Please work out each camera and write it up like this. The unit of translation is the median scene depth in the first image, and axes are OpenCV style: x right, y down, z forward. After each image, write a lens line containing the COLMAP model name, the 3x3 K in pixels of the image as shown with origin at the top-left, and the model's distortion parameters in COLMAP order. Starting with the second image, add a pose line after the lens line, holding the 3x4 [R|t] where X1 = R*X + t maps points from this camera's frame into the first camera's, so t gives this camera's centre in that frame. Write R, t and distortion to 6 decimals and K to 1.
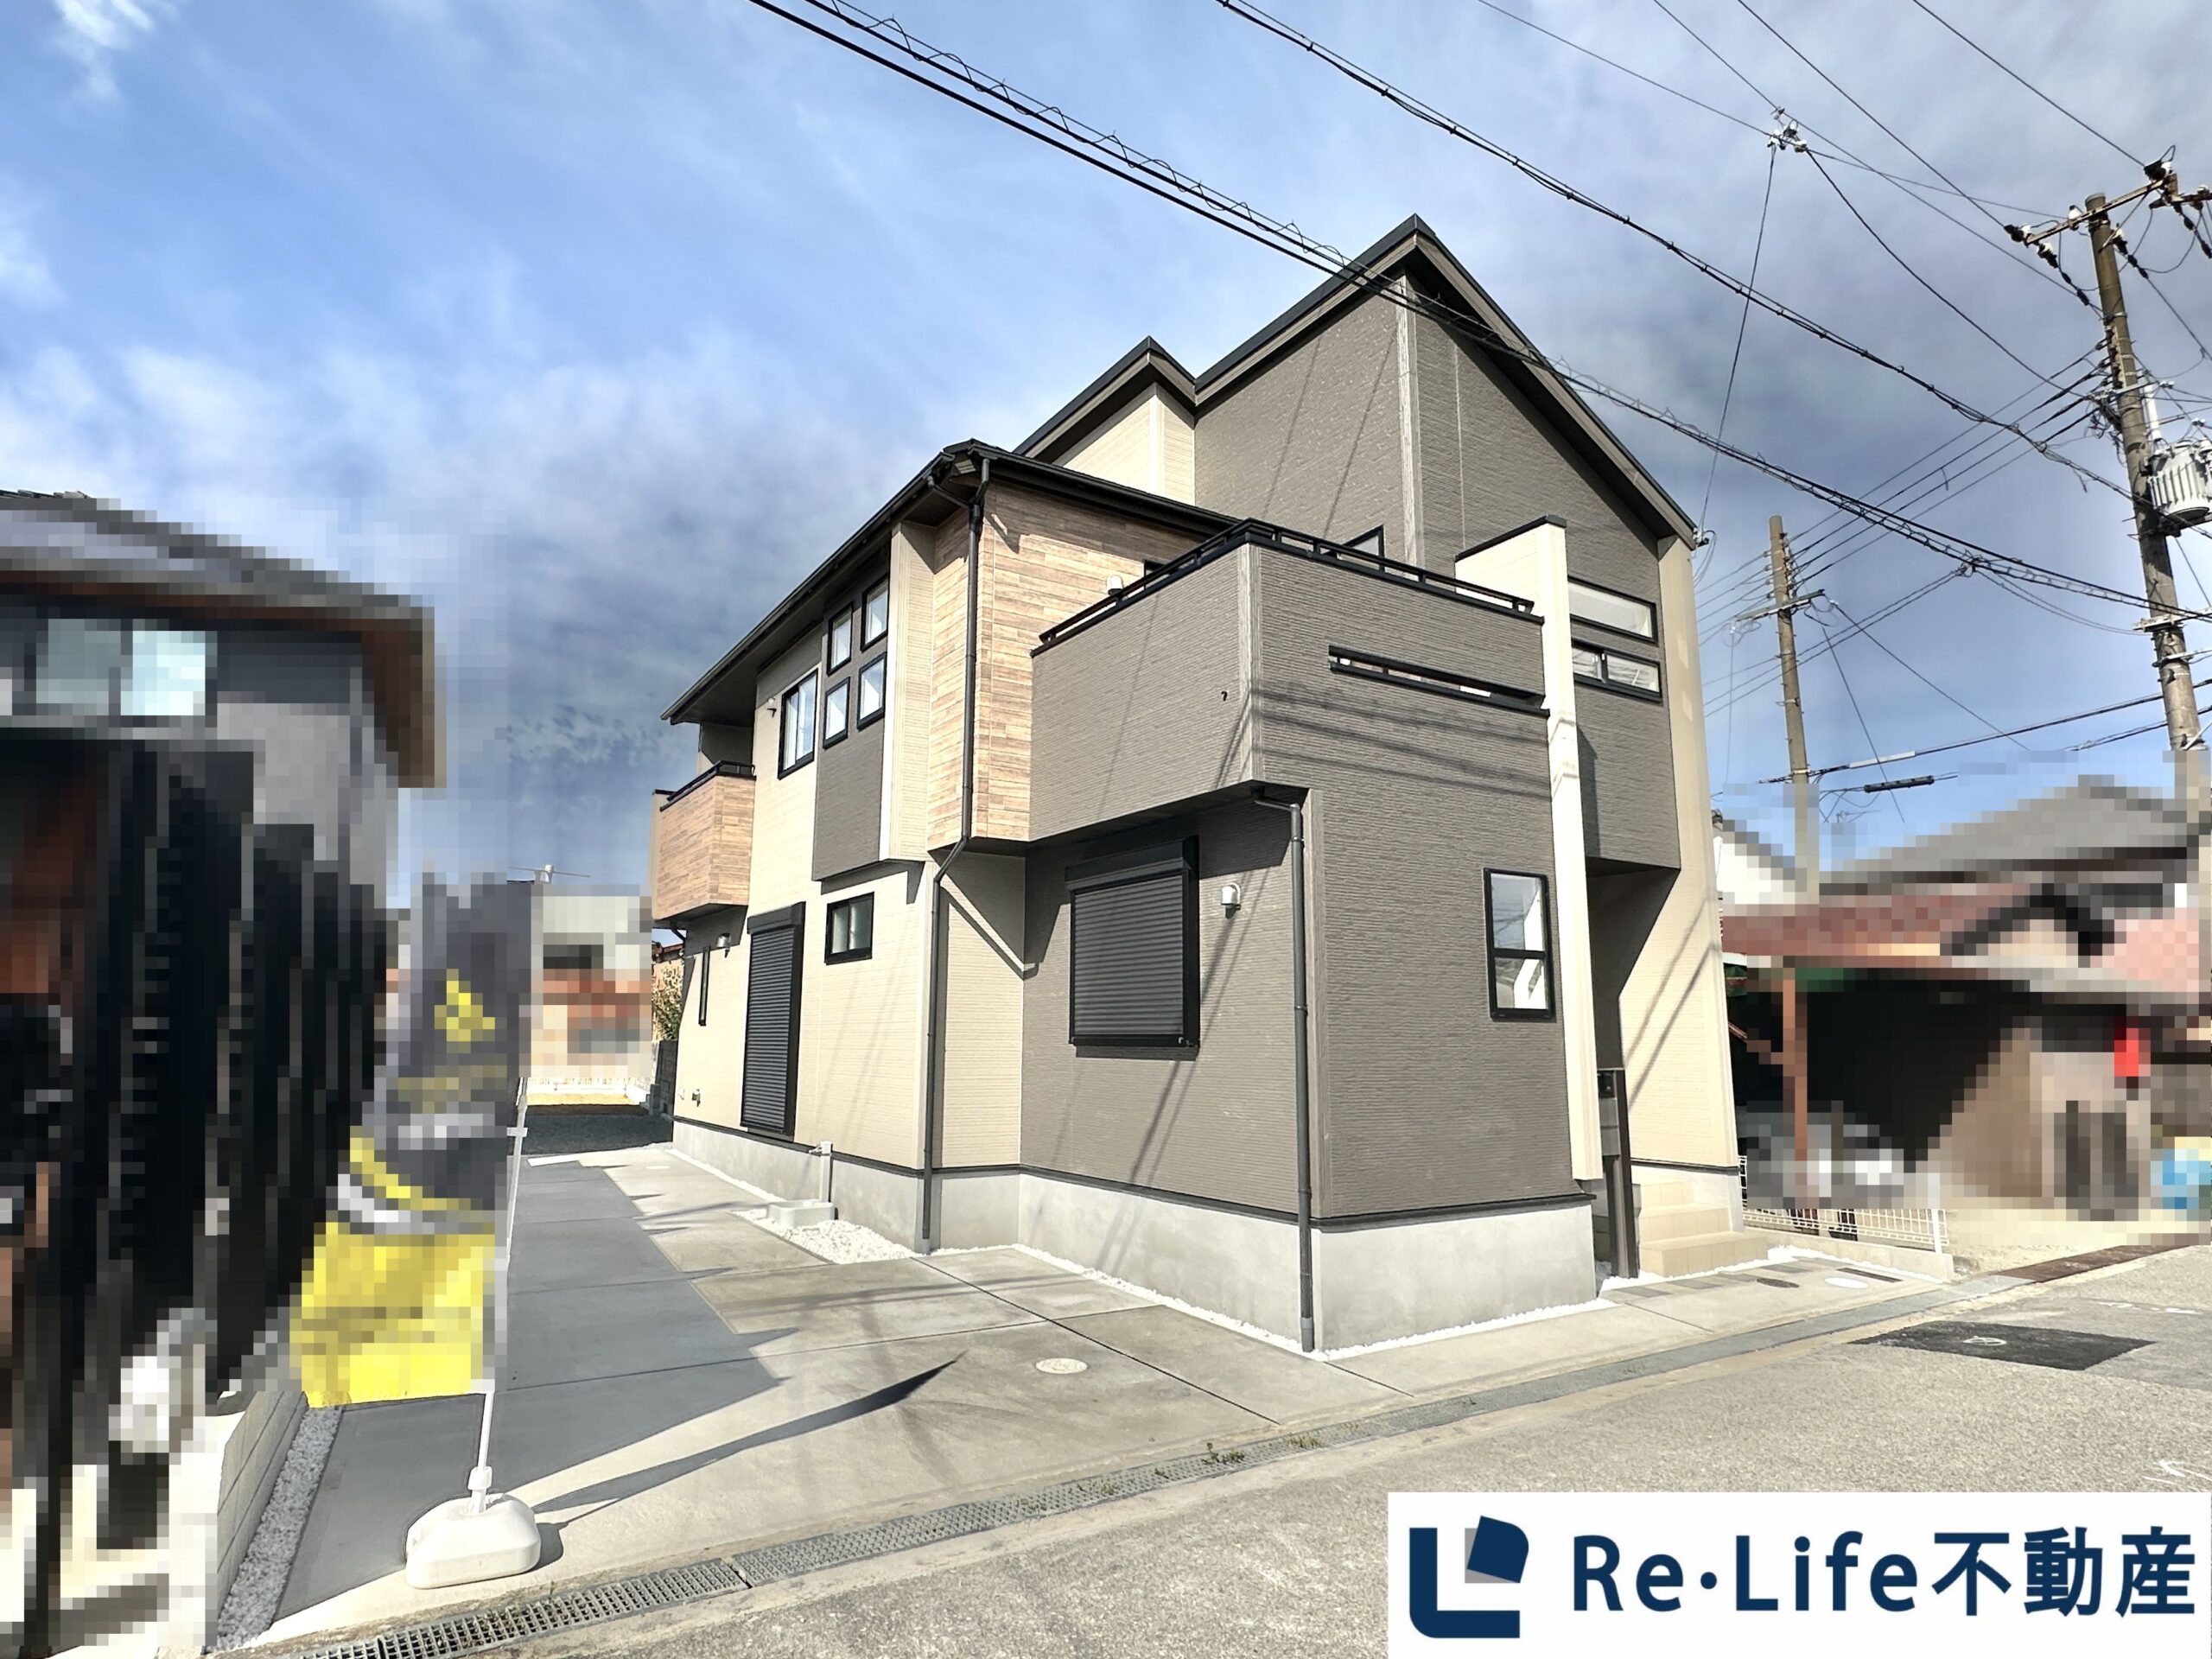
lens RADIAL K [[1209.2, 0, 1105.2], [0, 1209.2, 826.1], [0, 0, 1]] dist [-0.003876, -0.000311]
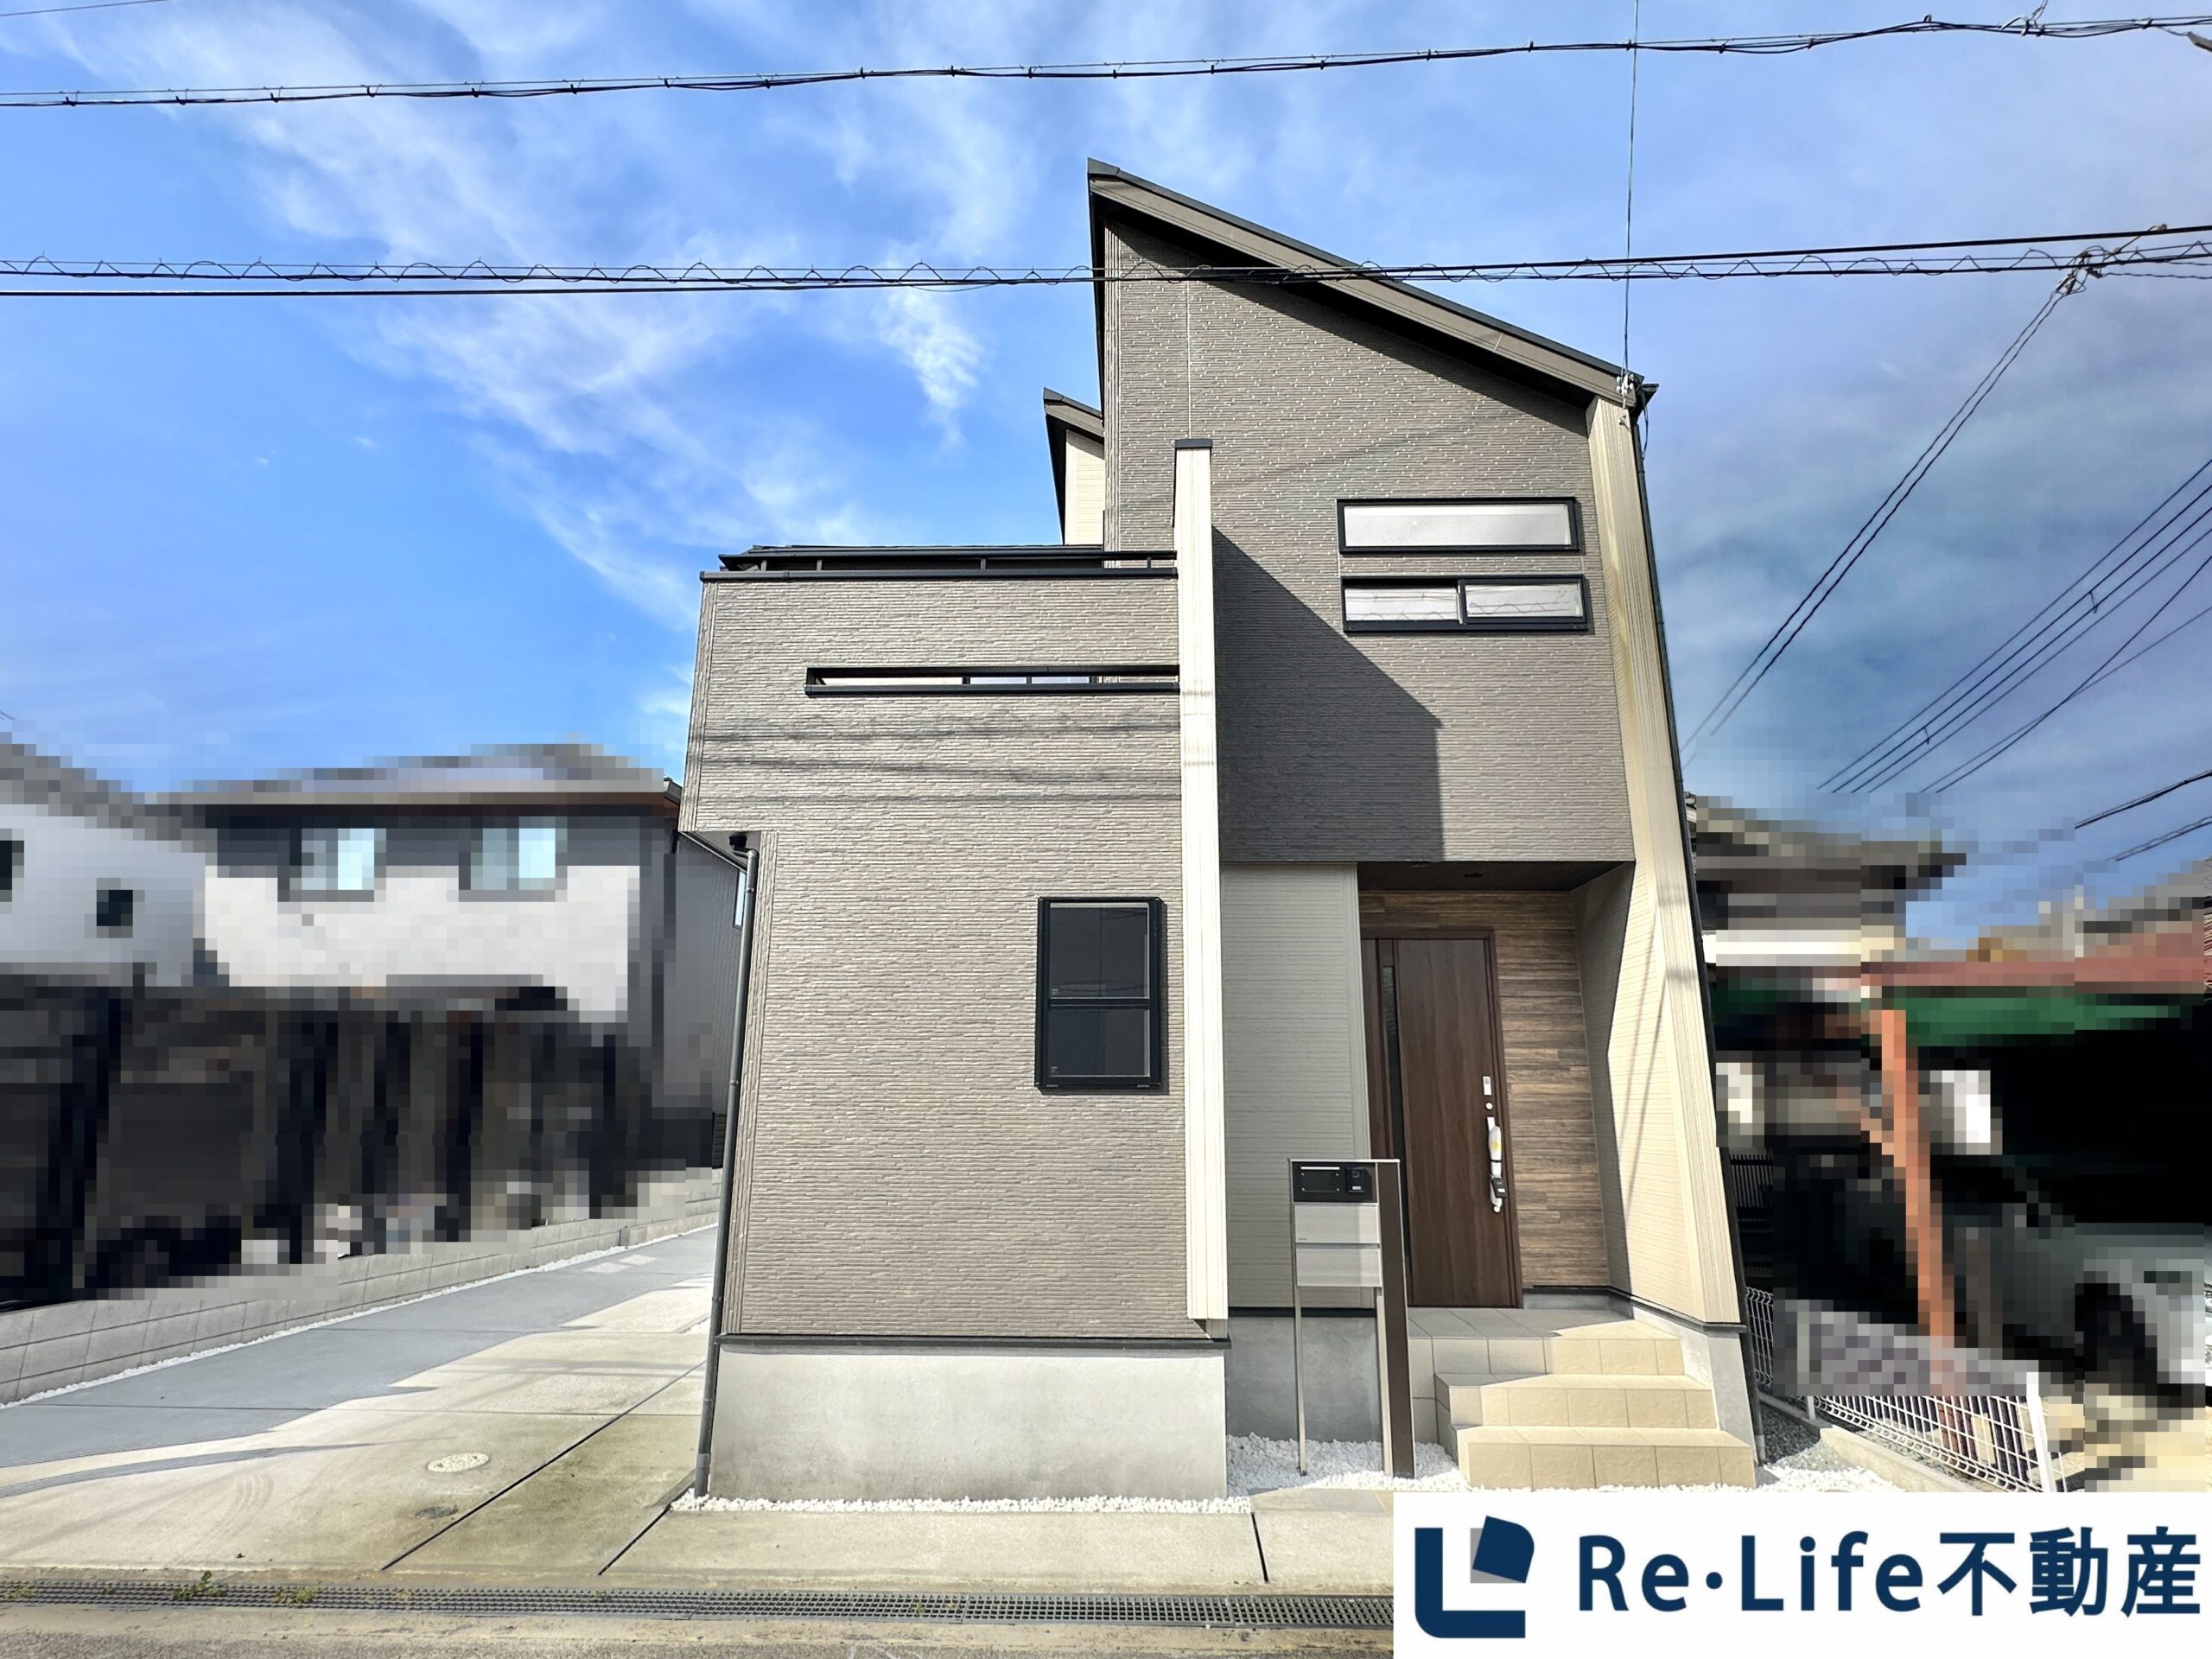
lens RADIAL K [[1142.7, 0, 1105.8], [0, 1142.7, 834.6], [0, 0, 1]] dist [-0.000647, 0.000098]
pose [[0.834073, -0.136444, -0.534514, 0.733606], [0.097747, 0.990152, -0.100225, 0.070006], [0.542925, 0.031348, 0.839196, 0.385179]]
